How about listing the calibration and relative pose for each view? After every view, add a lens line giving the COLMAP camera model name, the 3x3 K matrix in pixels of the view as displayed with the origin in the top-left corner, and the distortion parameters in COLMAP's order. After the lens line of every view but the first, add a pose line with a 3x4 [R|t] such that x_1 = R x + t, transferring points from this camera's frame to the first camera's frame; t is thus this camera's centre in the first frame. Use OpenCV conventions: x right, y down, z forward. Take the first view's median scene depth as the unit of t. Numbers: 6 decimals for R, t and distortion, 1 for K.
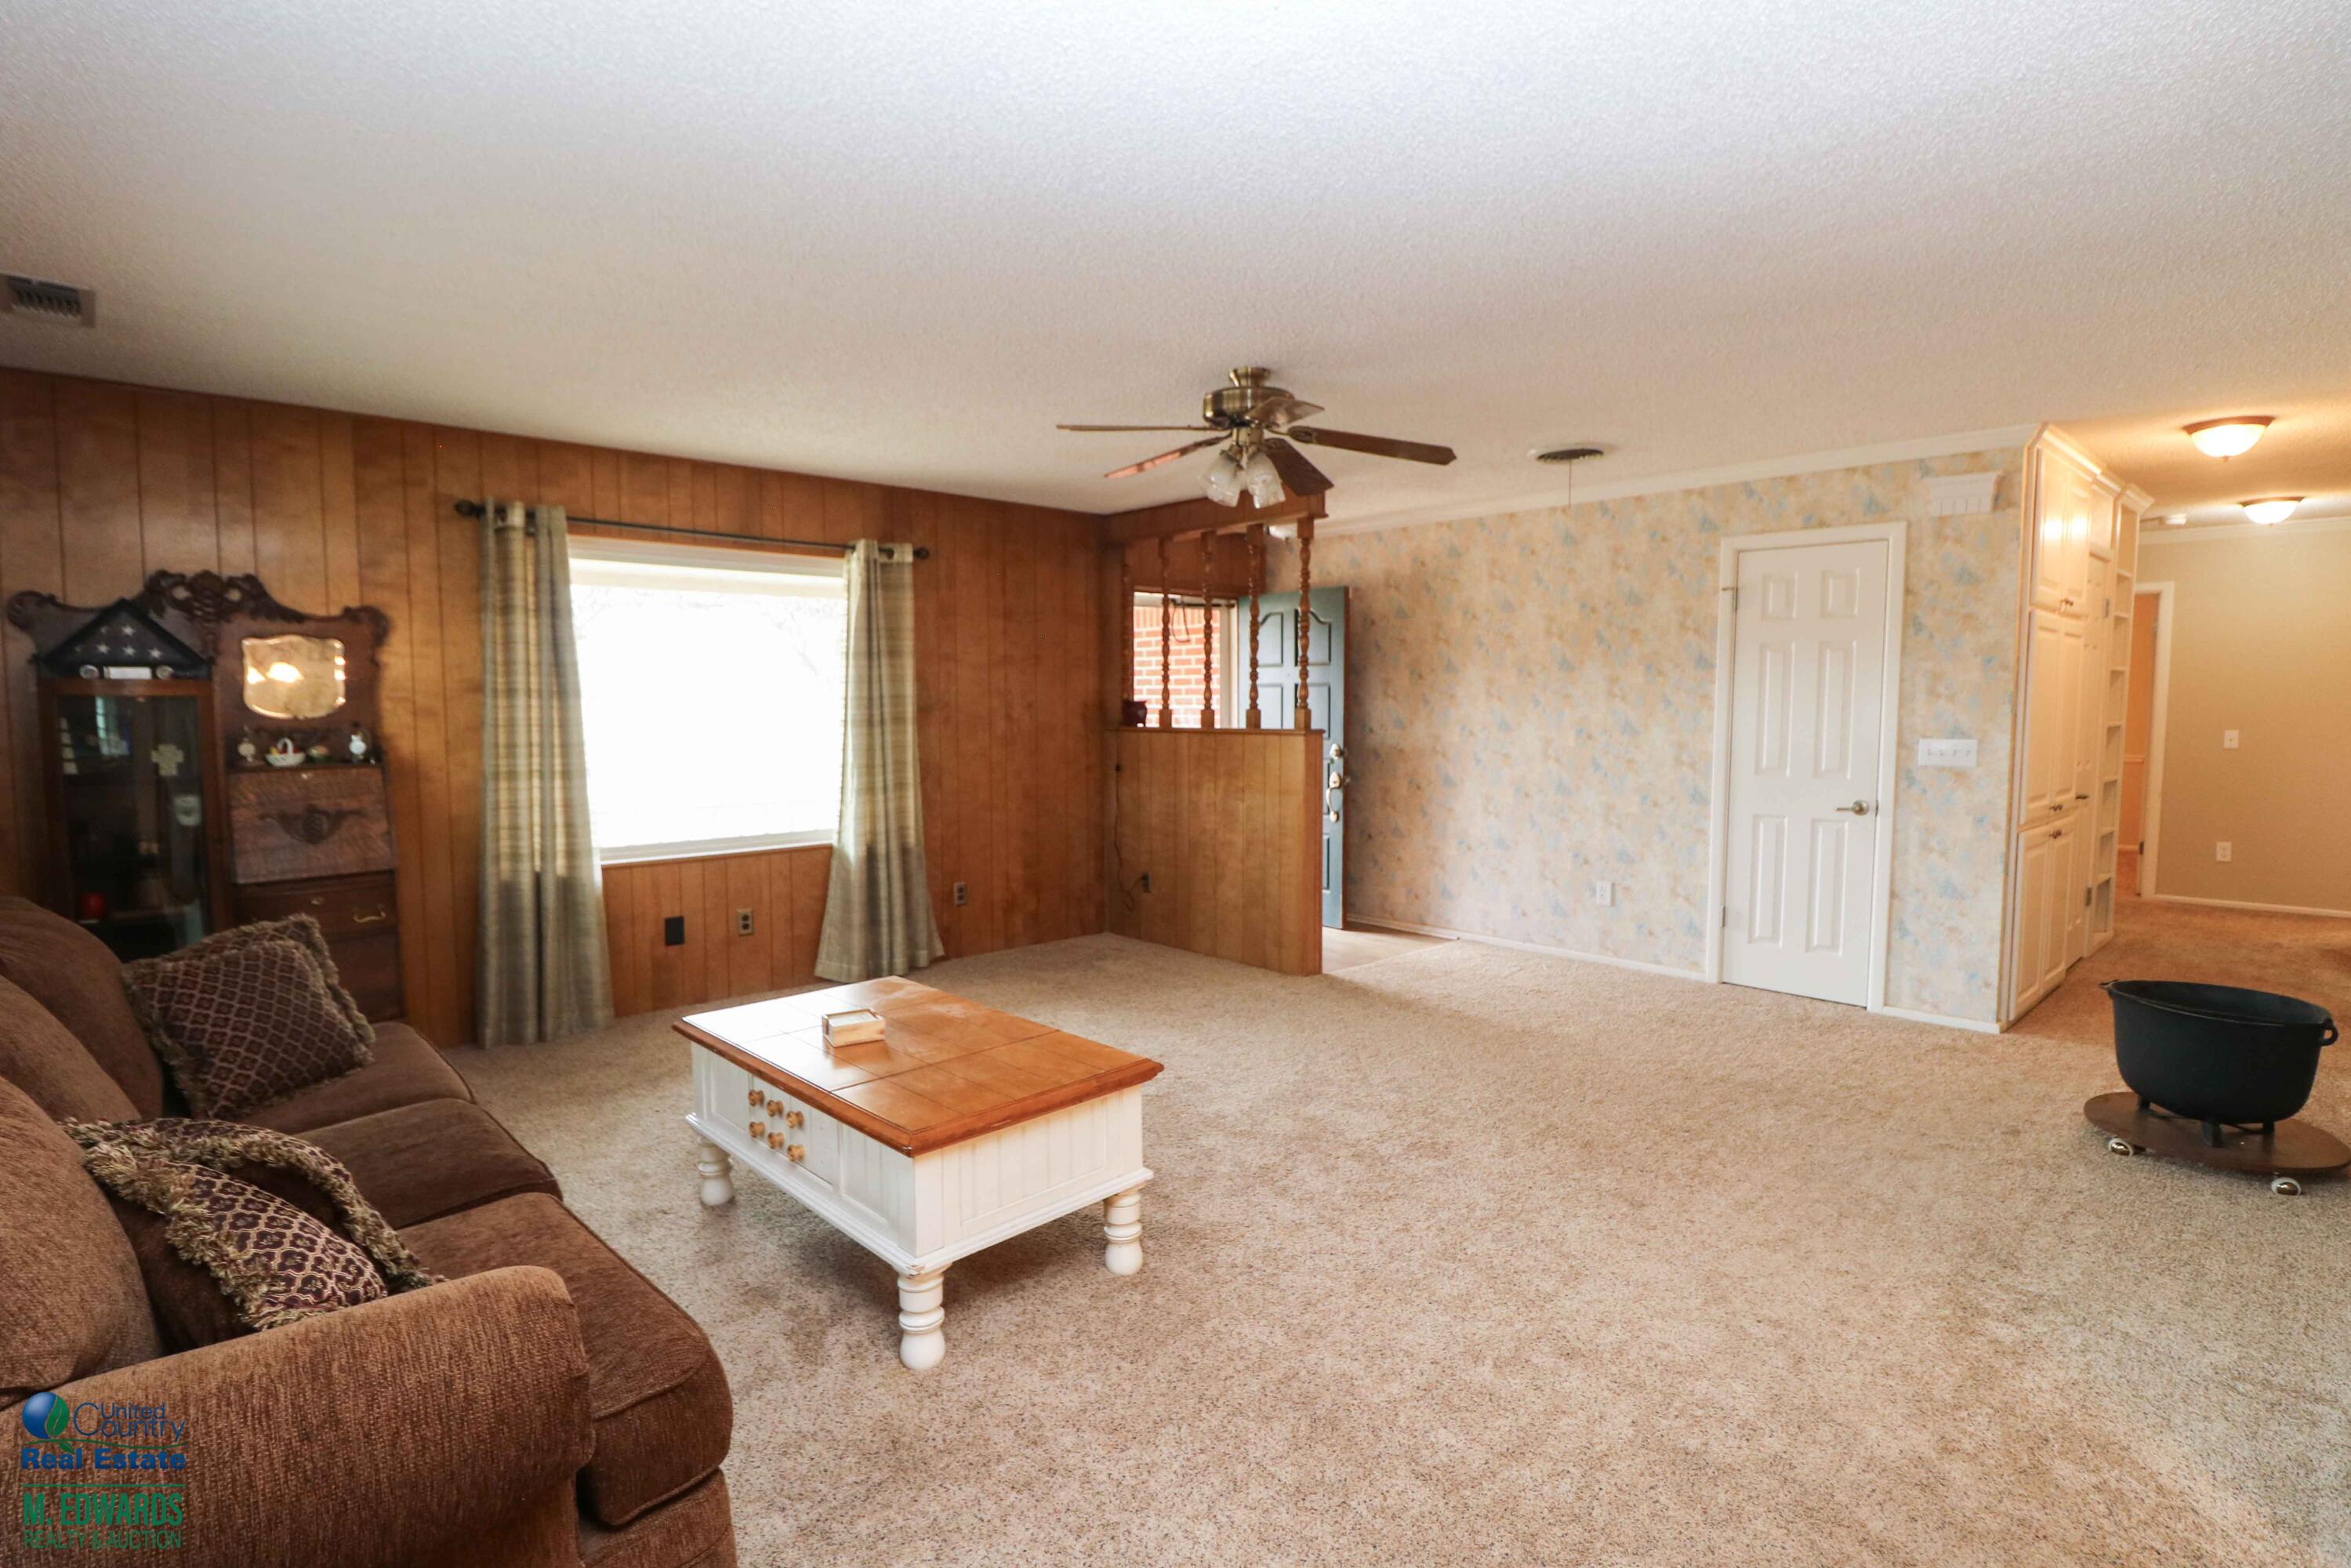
lens RADIAL K [[1130.7, 0, 1162.0], [0, 1130.7, 778.9], [0, 0, 1]] dist [-0.003524, -0.001104]
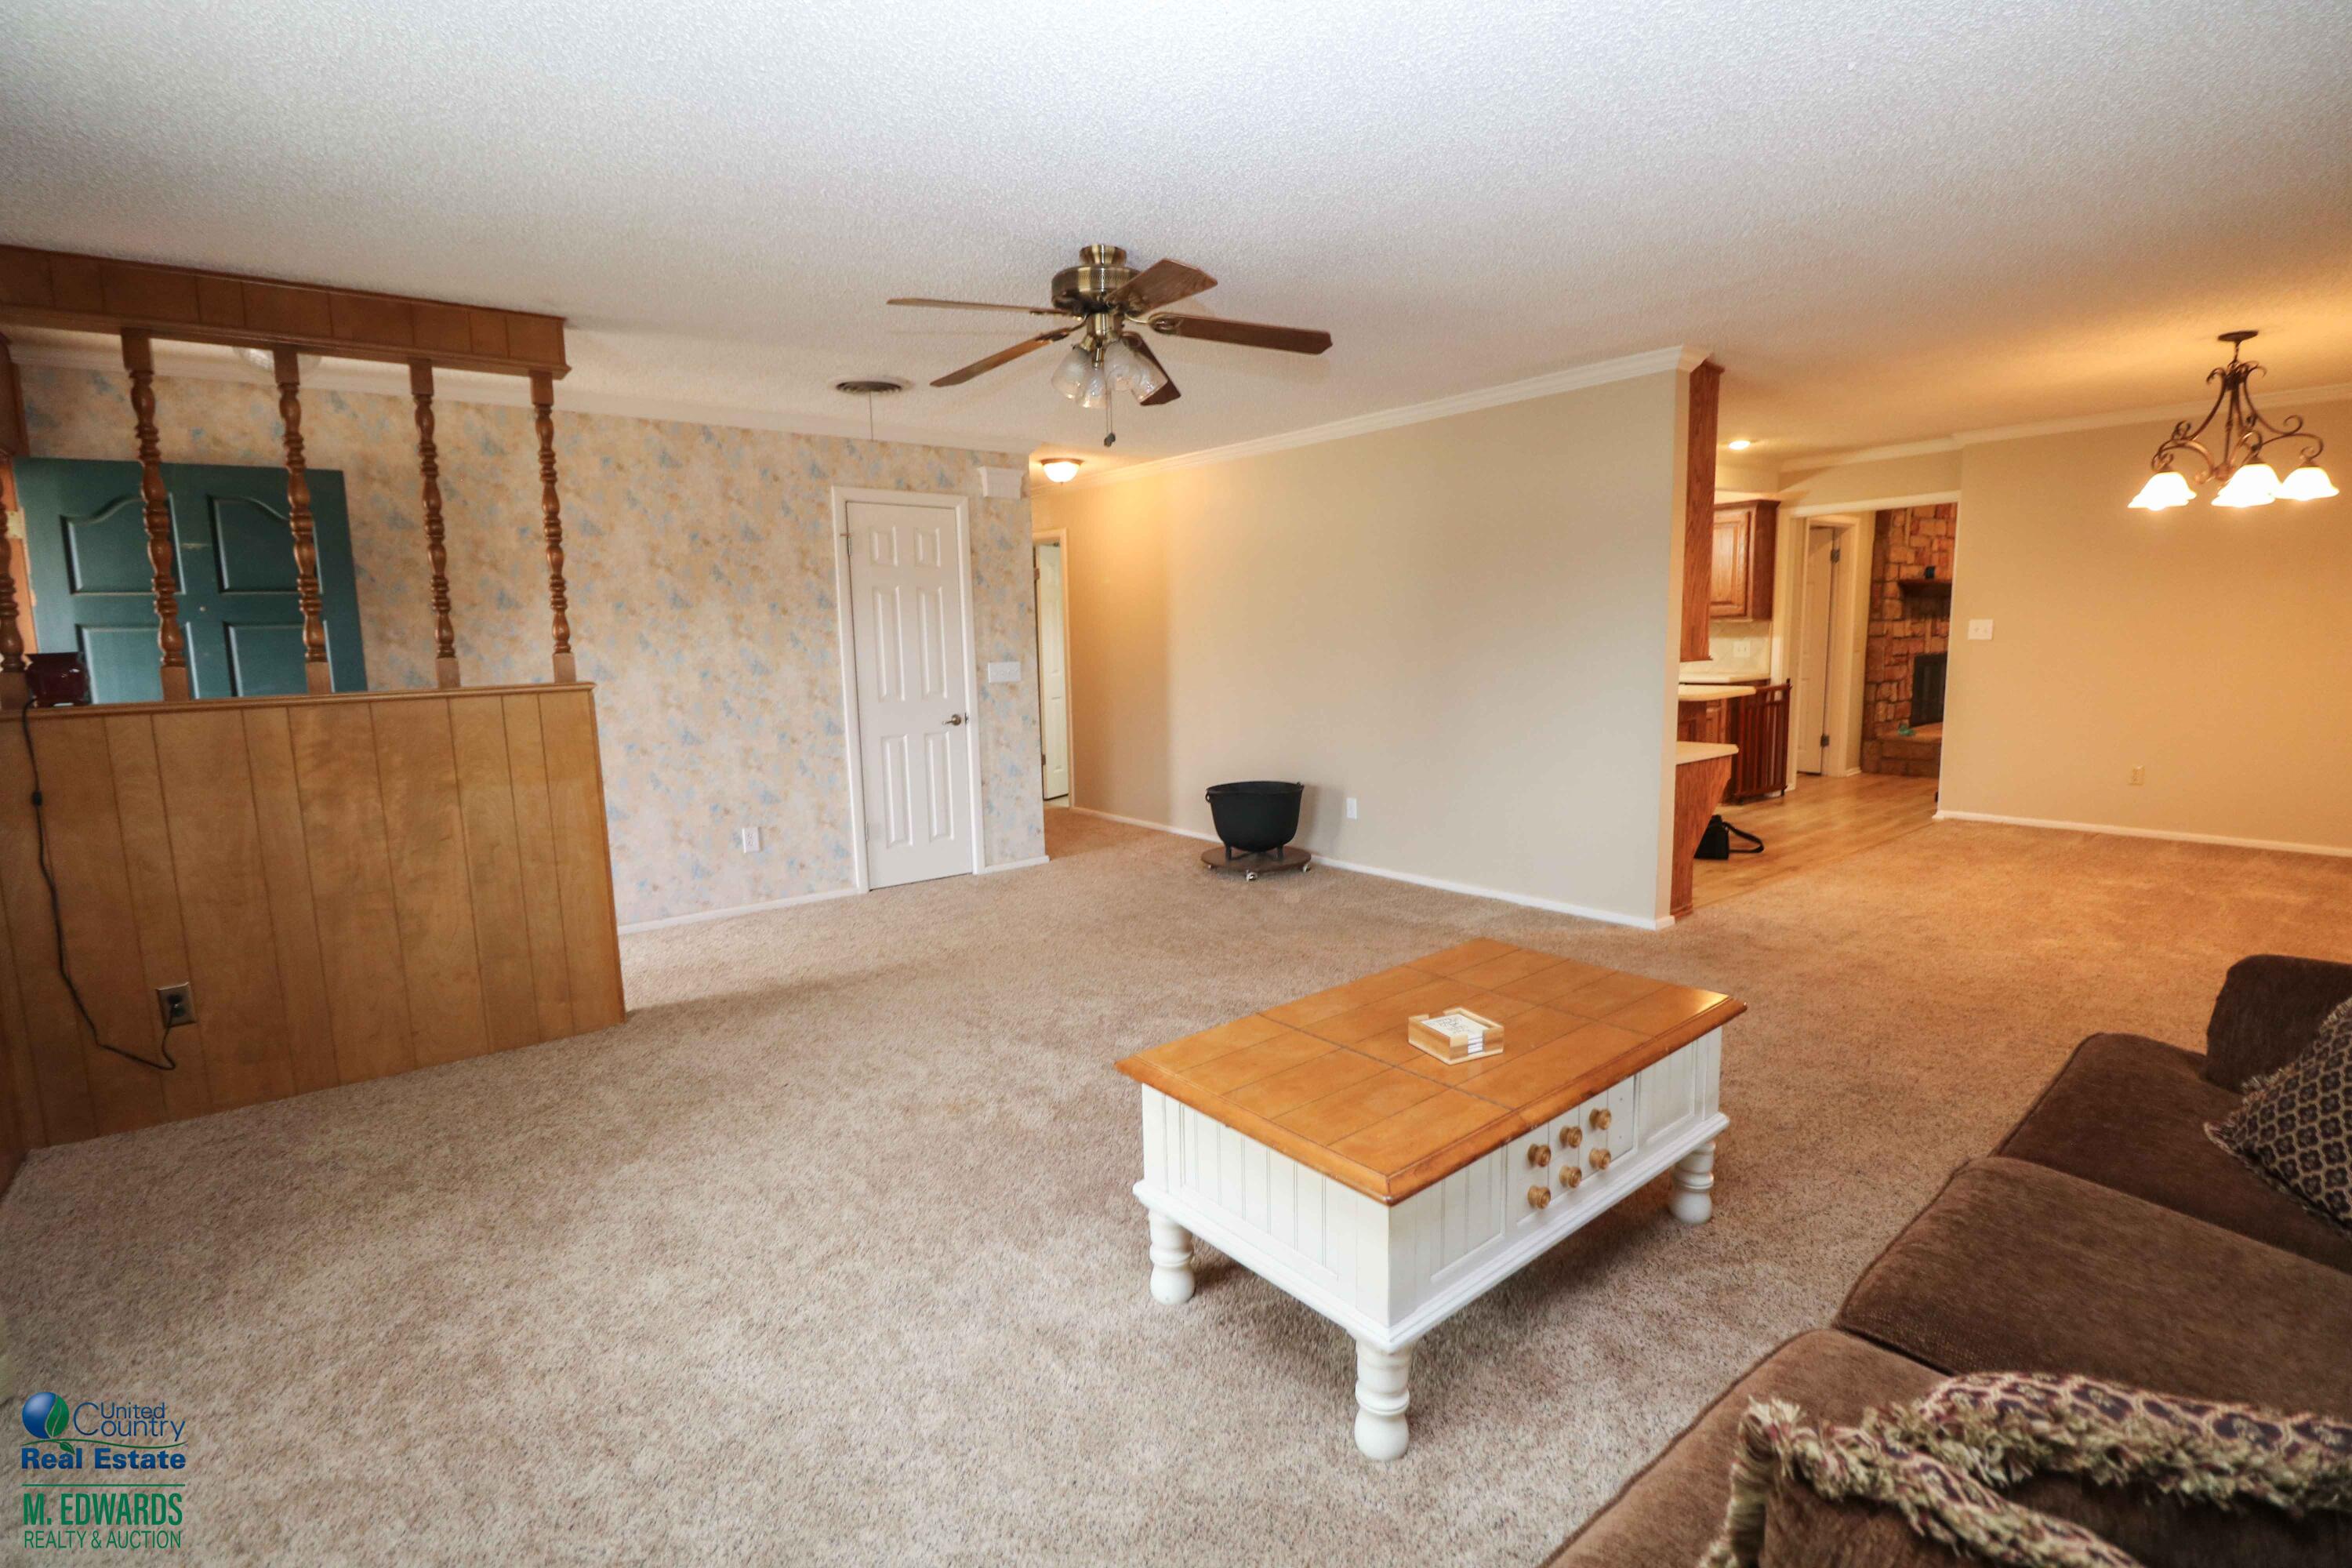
lens RADIAL K [[1131.1, 0, 1162.5], [0, 1131.1, 778.9], [0, 0, 1]] dist [-0.003524, -0.001104]
pose [[0.065203, -0.131563, 0.989161, -0.579264], [0.090167, 0.987992, 0.125464, -0.043274], [-0.993790, 0.081010, 0.076282, 0.615295]]
